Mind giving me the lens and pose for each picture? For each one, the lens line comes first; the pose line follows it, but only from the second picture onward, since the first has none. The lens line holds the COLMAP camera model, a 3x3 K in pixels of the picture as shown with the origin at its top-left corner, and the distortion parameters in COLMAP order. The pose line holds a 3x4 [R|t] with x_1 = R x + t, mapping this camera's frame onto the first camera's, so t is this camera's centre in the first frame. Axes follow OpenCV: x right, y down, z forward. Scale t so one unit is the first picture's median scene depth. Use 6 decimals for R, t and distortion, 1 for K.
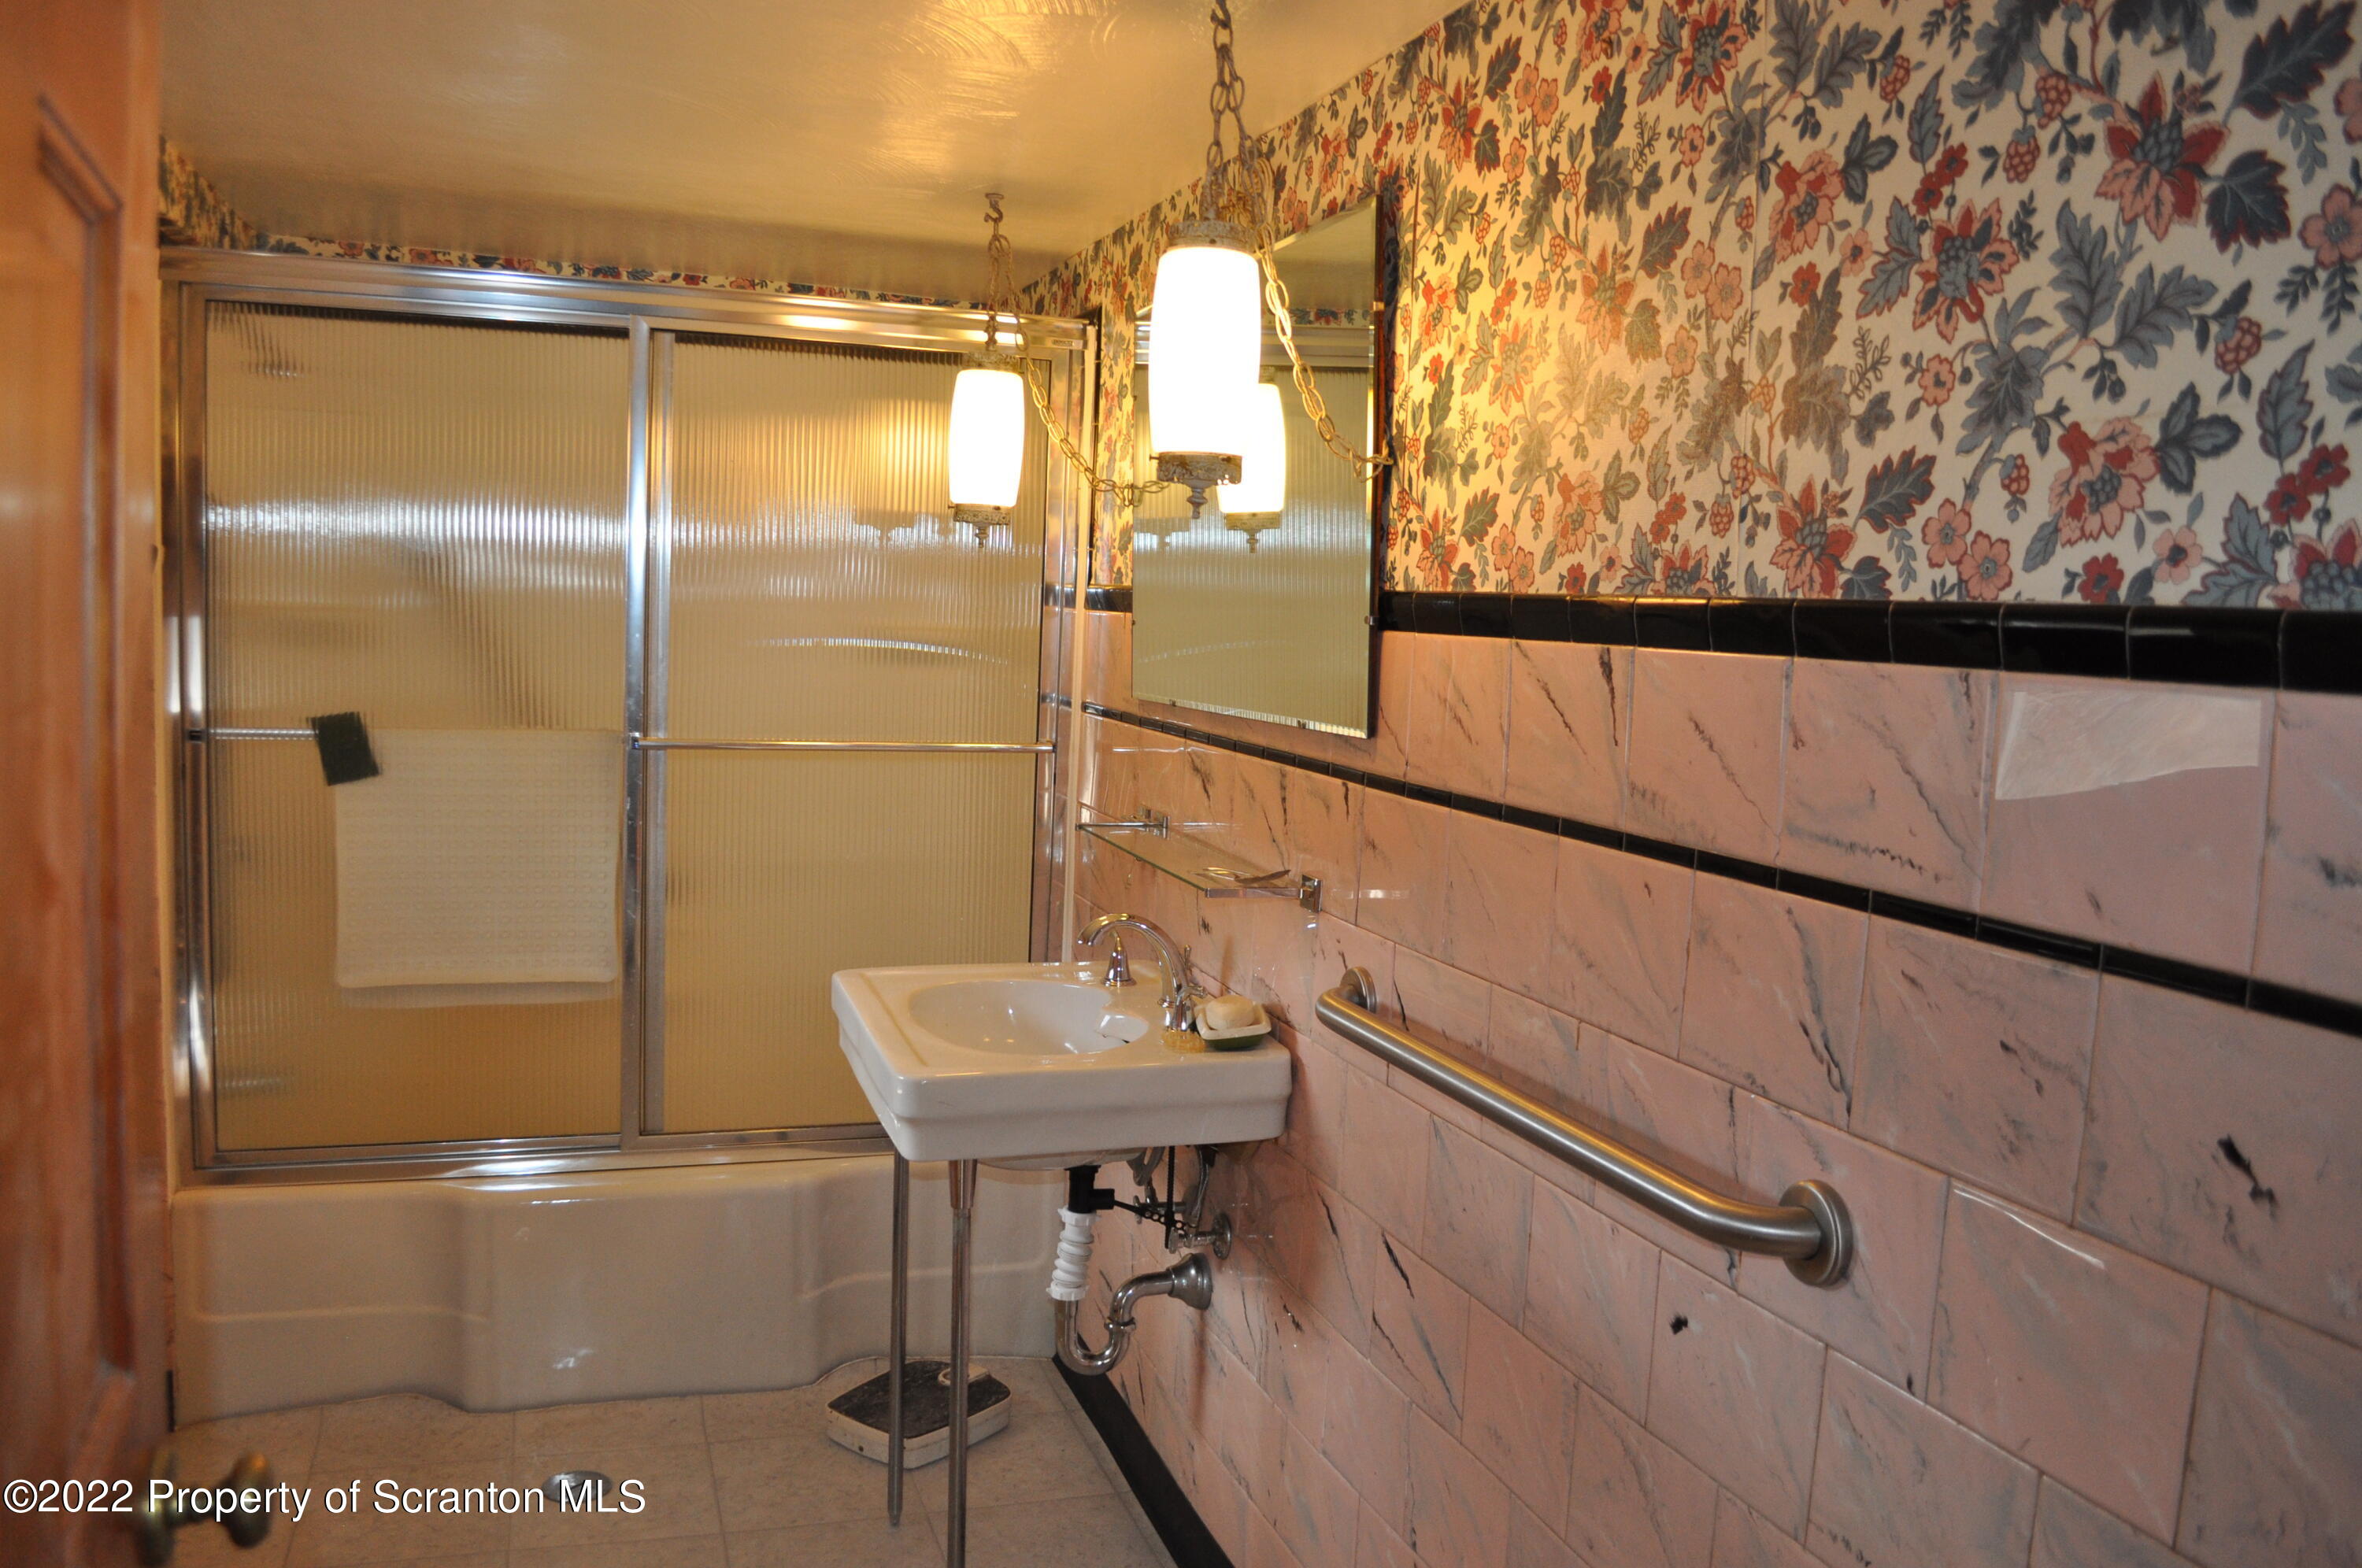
lens RADIAL K [[1850.6, 0, 1172.5], [0, 1850.6, 782.7], [0, 0, 1]] dist [-0.083763, 0.010309]
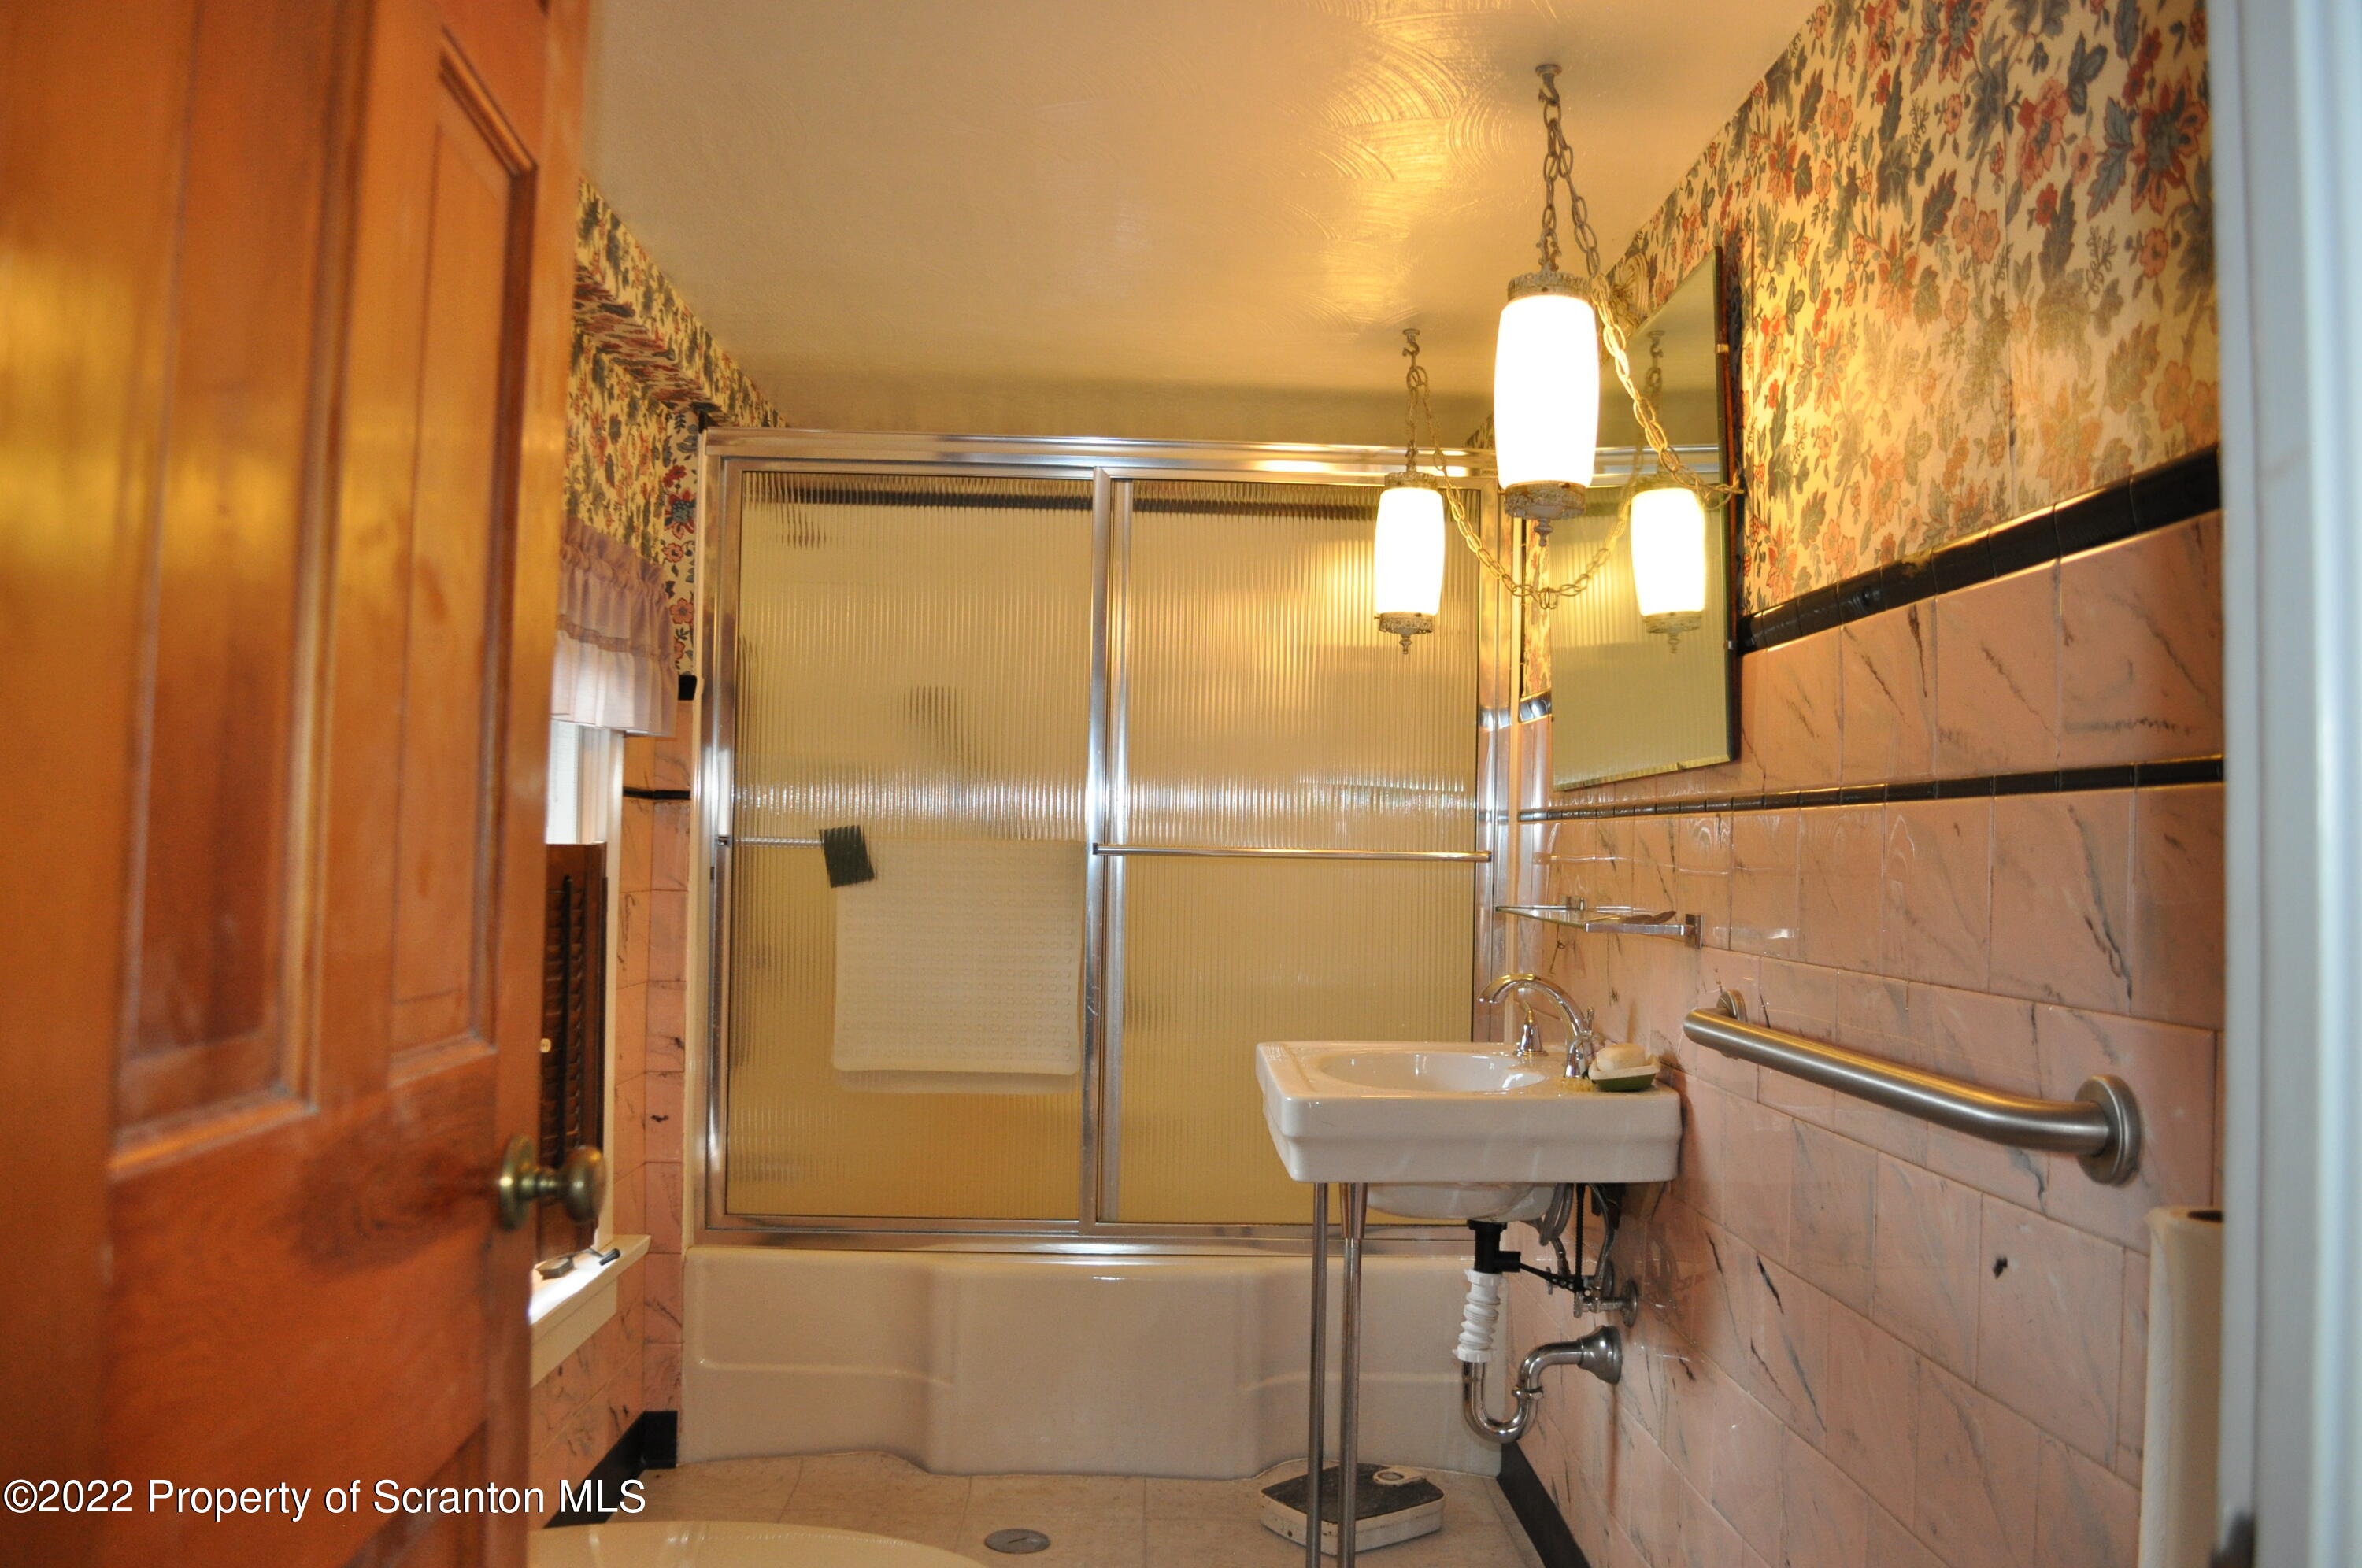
lens RADIAL K [[1850.6, 0, 1172.5], [0, 1850.6, 782.7], [0, 0, 1]] dist [-0.083763, 0.010309]
pose [[0.955777, -0.030734, -0.292481, 0.115487], [-0.010394, 0.990373, -0.138035, 0.141304], [0.293907, 0.134971, 0.946257, -0.049737]]
